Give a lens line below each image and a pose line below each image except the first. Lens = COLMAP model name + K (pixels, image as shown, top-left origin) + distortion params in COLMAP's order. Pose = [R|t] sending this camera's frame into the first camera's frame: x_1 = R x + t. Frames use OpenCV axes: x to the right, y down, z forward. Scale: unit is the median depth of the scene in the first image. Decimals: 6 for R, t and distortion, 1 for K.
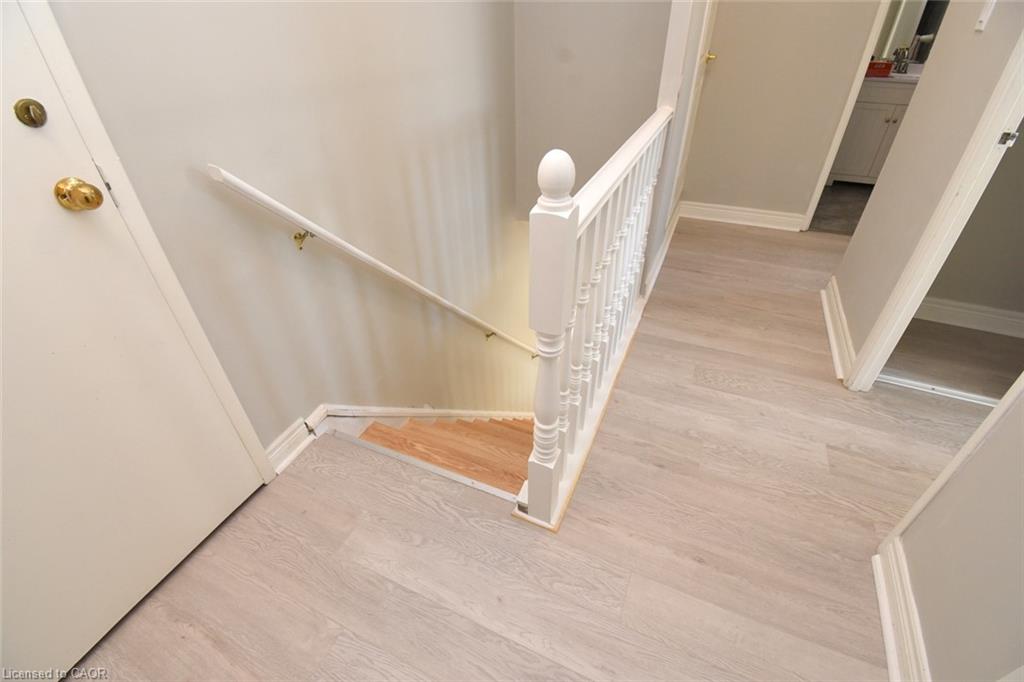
lens RADIAL K [[453.9, 0, 503.9], [0, 453.9, 340.8], [0, 0, 1]] dist [0.001456, -0.014304]
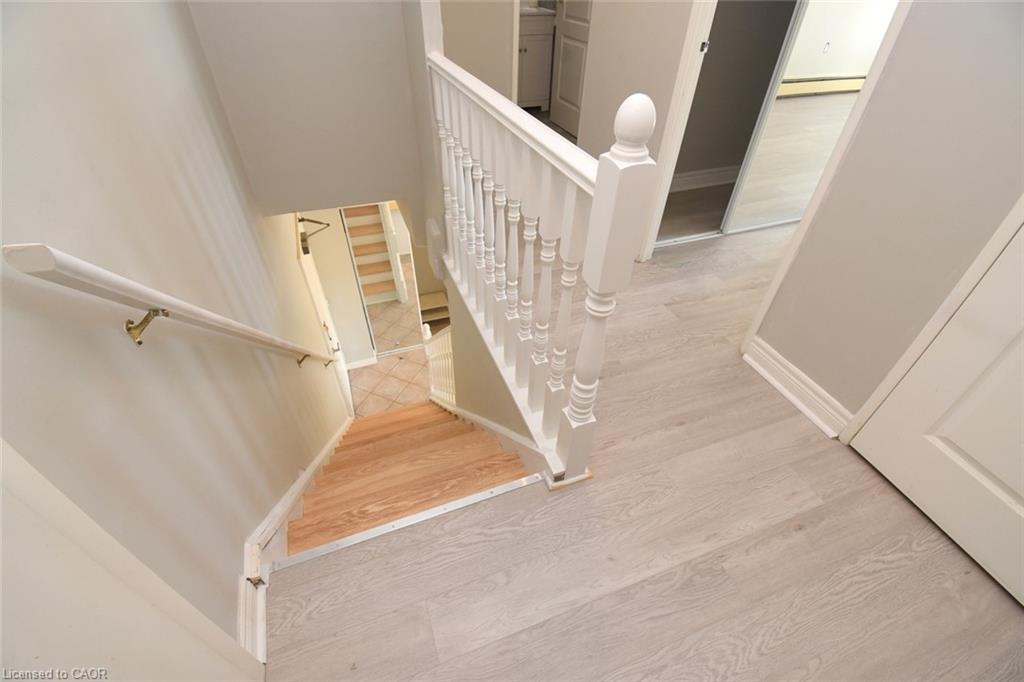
lens RADIAL K [[453.9, 0, 514.1], [0, 453.9, 342.6], [0, 0, 1]] dist [0.001456, -0.014304]
pose [[0.706511, -0.438835, 0.555217, -0.448591], [0.390693, 0.896005, 0.211033, -0.142631], [-0.590086, 0.067822, 0.804487, 0.241631]]
